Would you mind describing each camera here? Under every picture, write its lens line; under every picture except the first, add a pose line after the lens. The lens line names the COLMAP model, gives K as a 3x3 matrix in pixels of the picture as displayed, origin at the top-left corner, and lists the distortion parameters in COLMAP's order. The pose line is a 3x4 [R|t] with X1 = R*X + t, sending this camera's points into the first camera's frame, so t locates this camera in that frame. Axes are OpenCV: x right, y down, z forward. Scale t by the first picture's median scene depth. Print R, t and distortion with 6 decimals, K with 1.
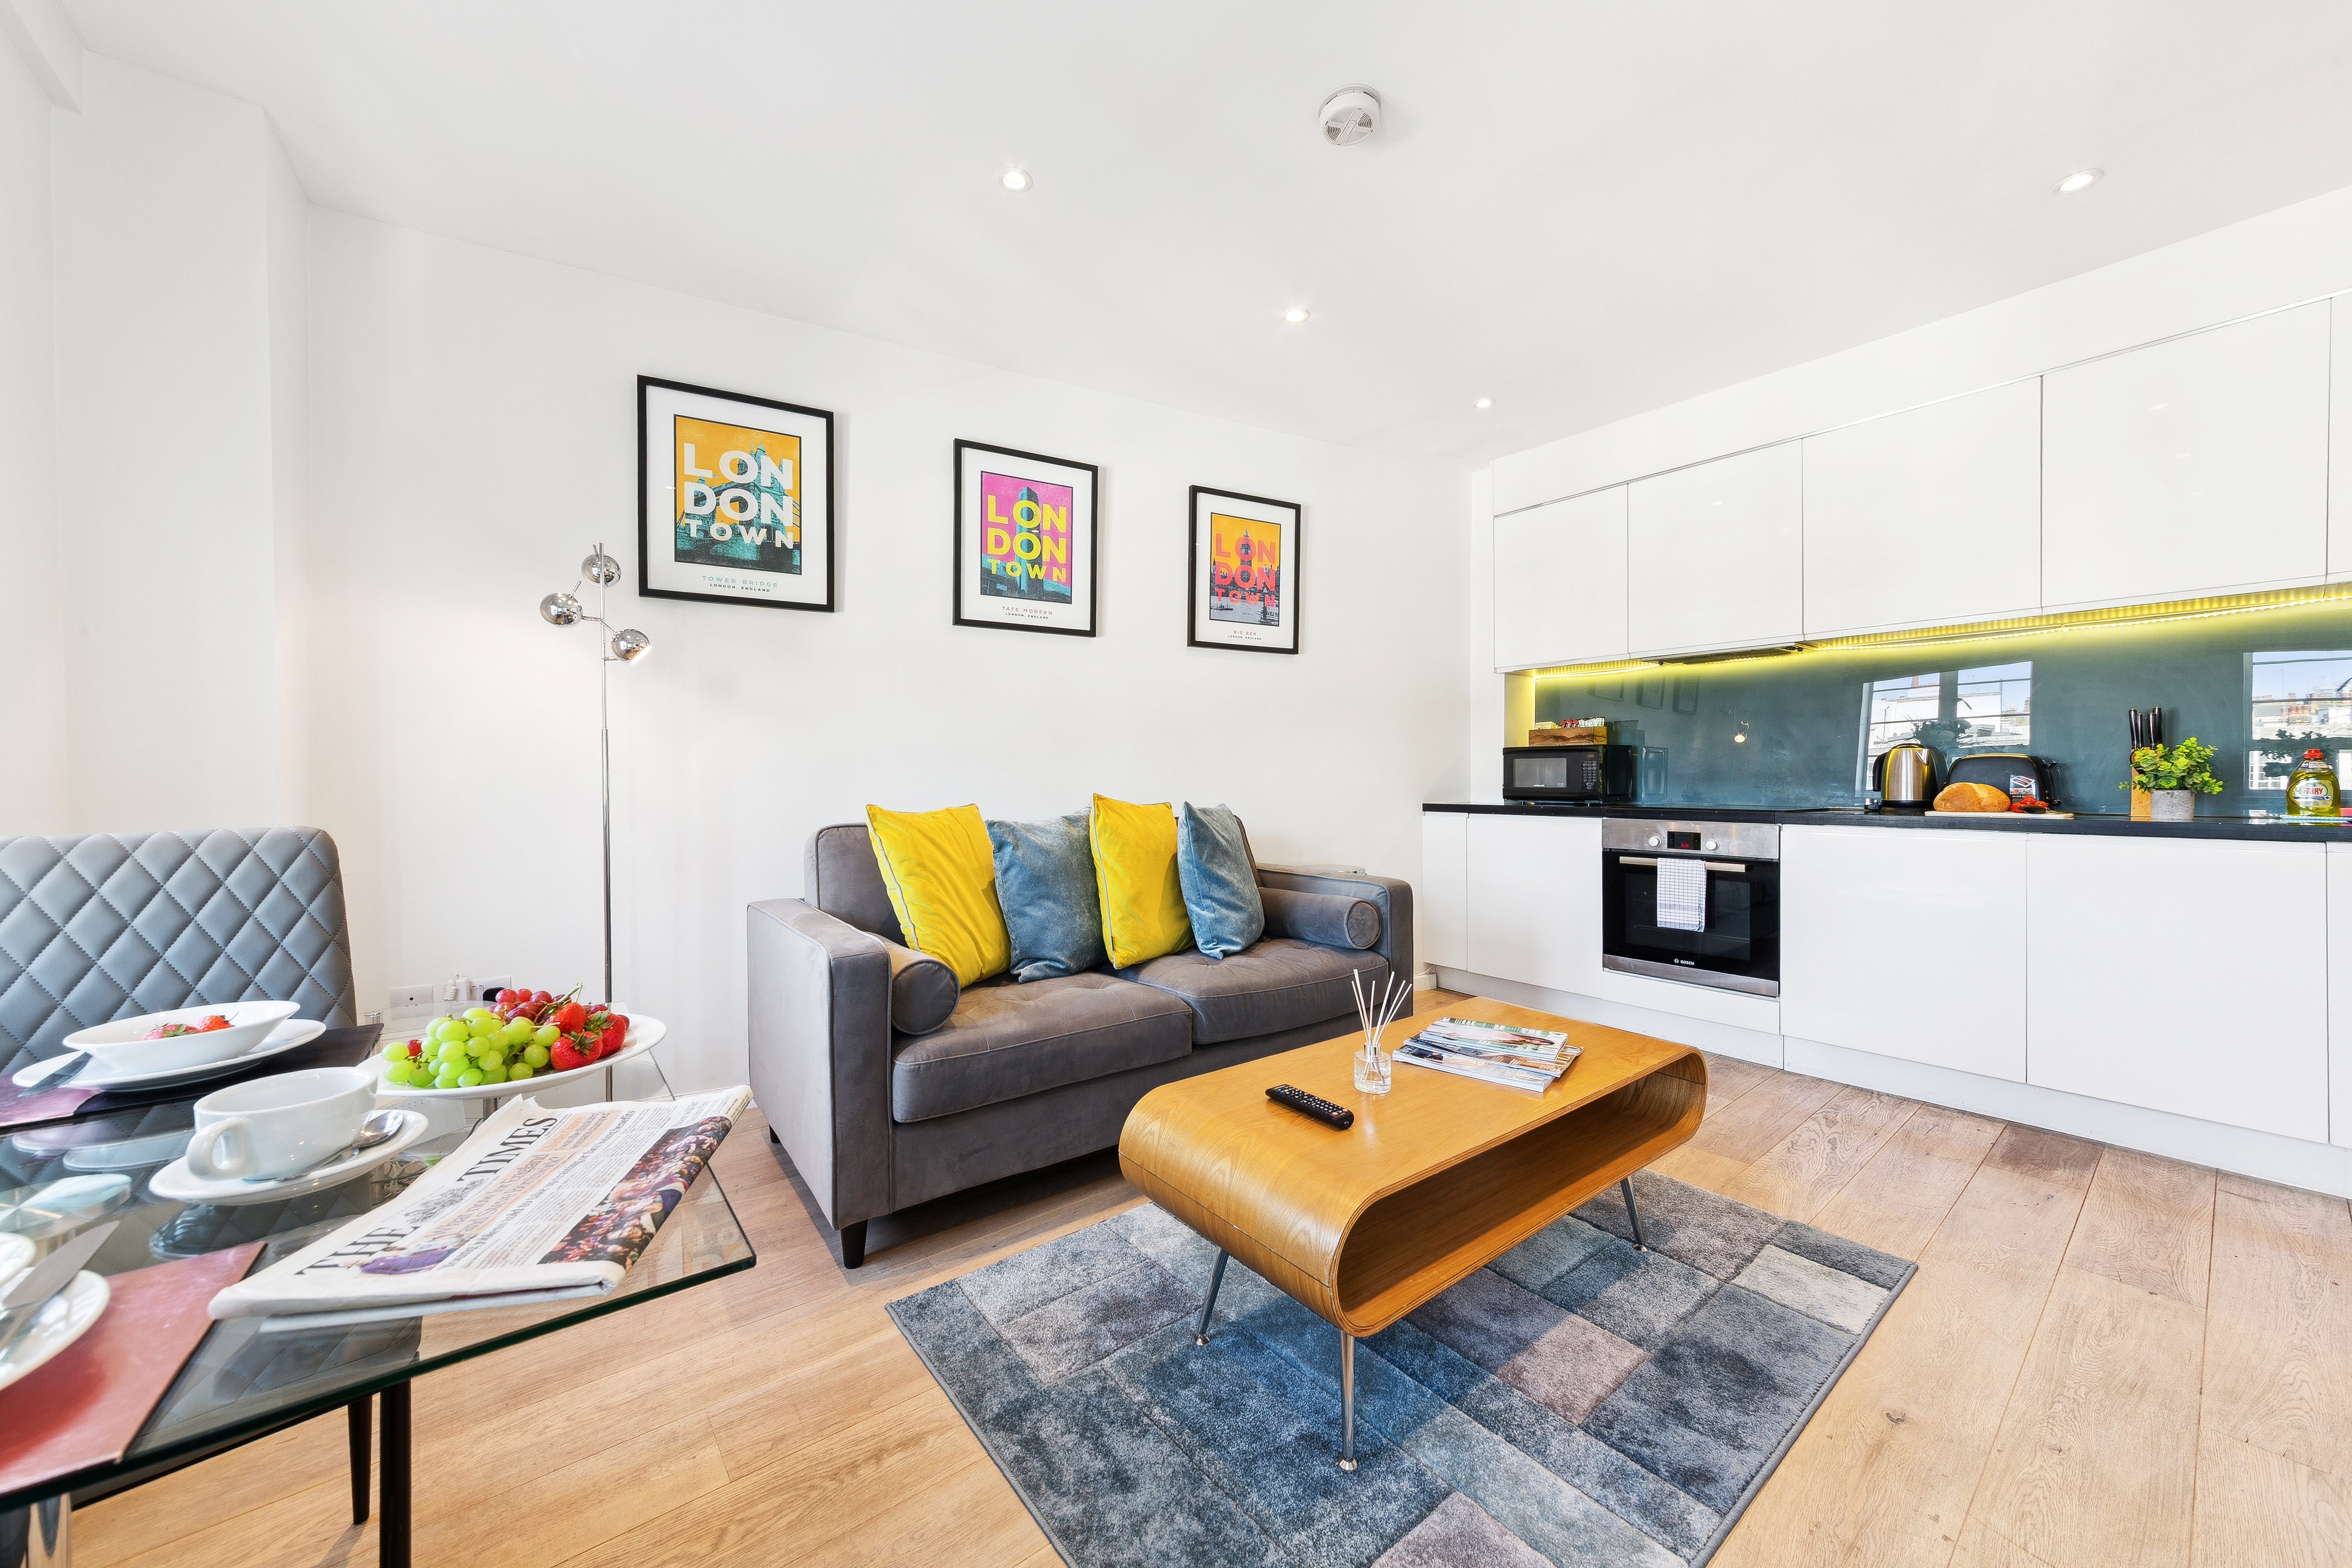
lens RADIAL K [[855.5, 0, 1176.0], [0, 855.5, 784.0], [0, 0, 1]] dist [0.000559, -0.000008]
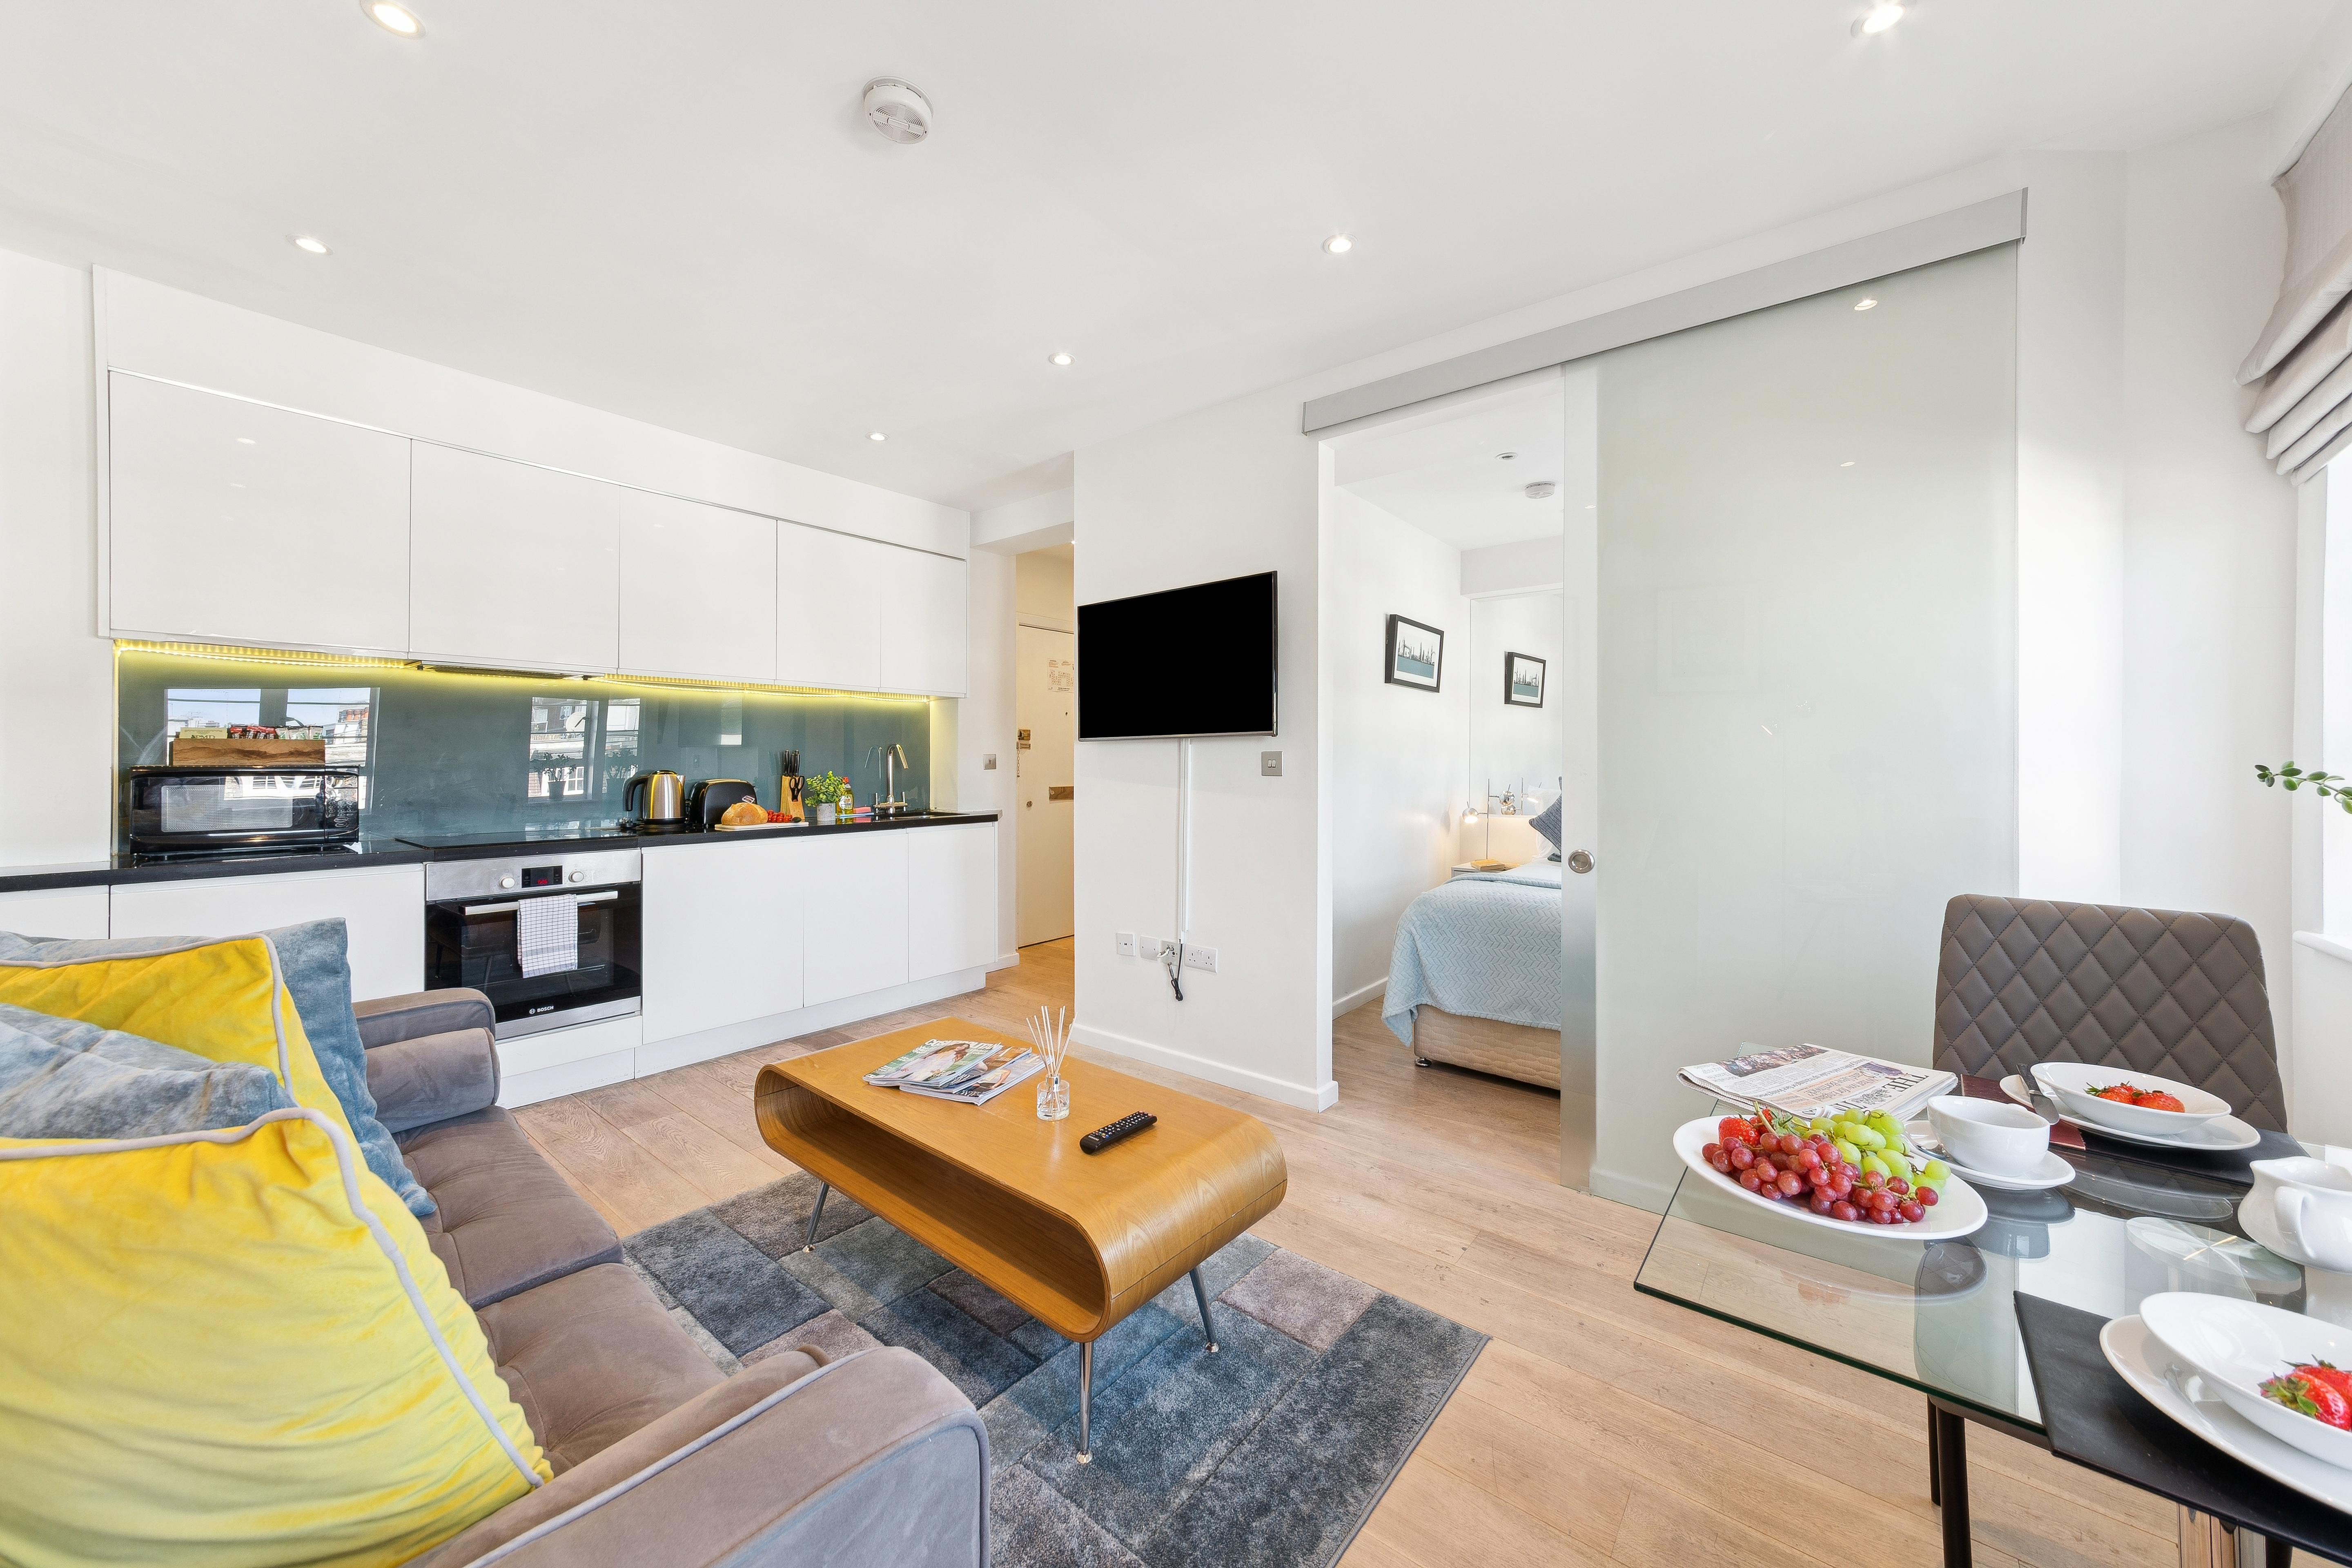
lens RADIAL K [[853.6, 0, 1171.6], [0, 853.6, 761.2], [0, 0, 1]] dist [0.000091, -0.000018]
pose [[-0.210771, 0.000340, 0.977535, -0.454289], [0.011857, 0.999927, 0.002208, -0.052733], [-0.977463, 0.012056, -0.210760, 0.555682]]
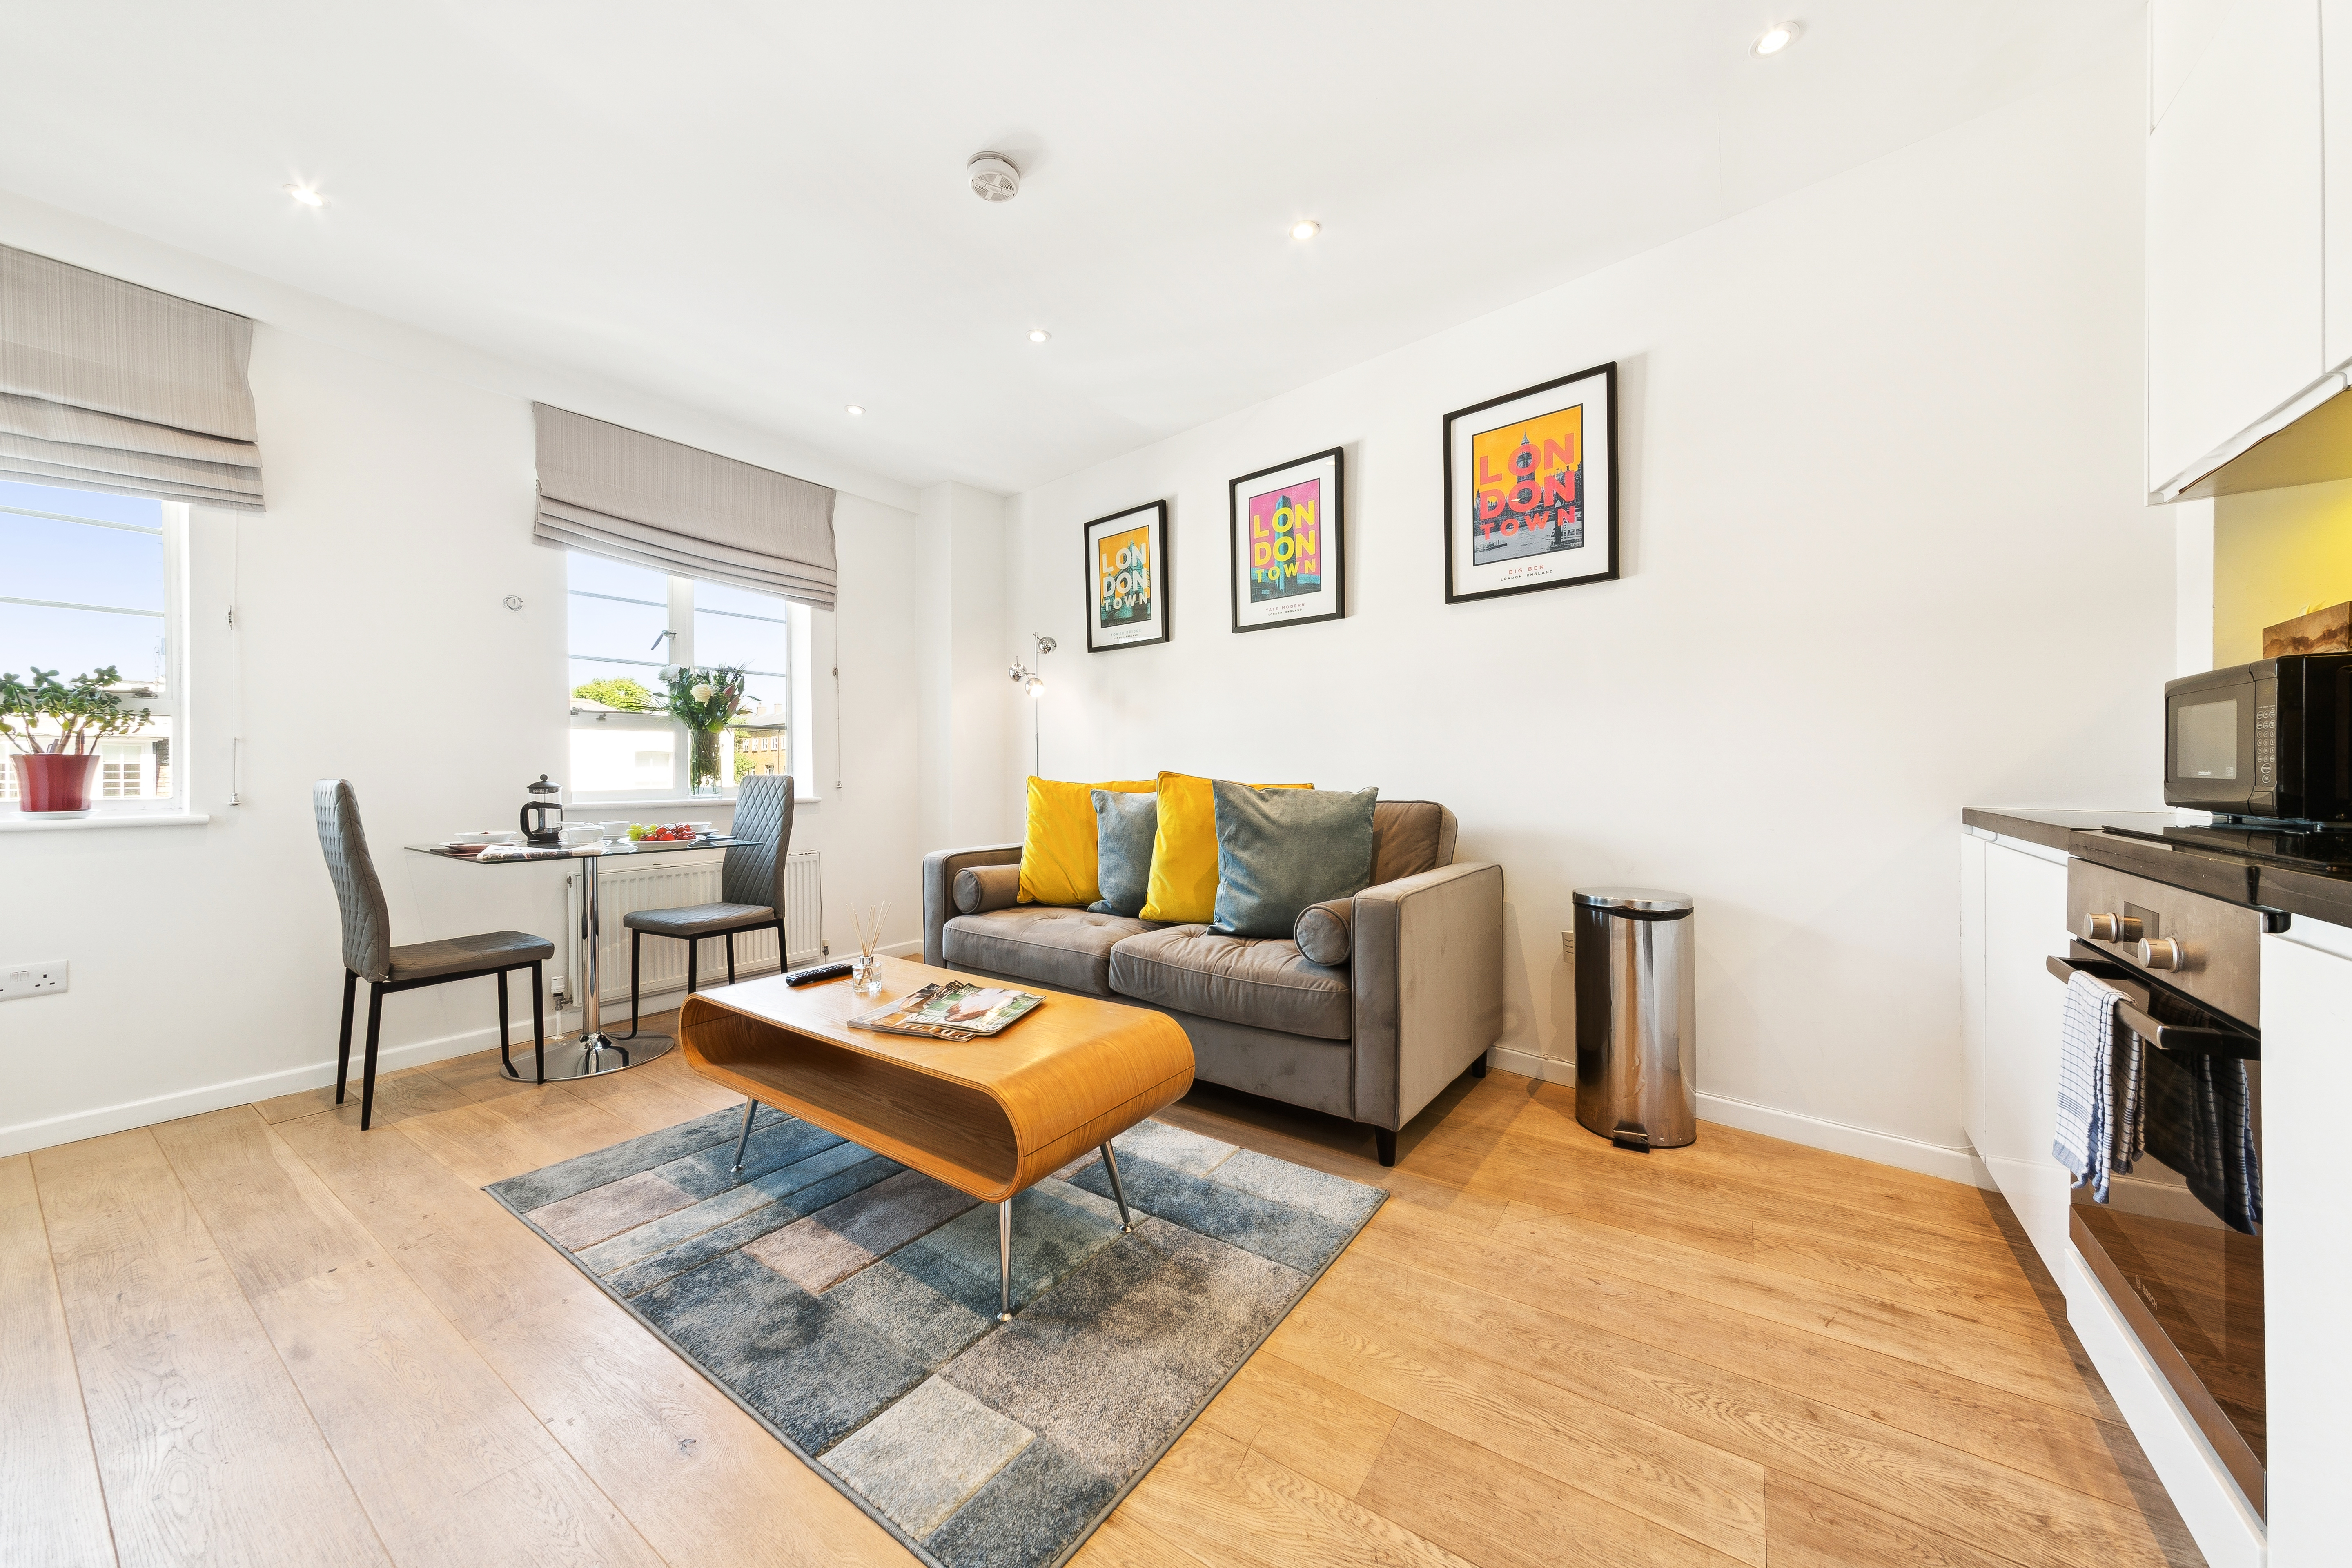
lens RADIAL K [[821.2, 0, 1176.0], [0, 821.2, 784.0], [0, 0, 1]] dist [-0.000182, -0.000022]
pose [[0.289121, 0.024254, -0.956985, 0.808898], [-0.010467, 0.999699, 0.022174, 0.003419], [0.957235, 0.003605, 0.289287, 0.561134]]
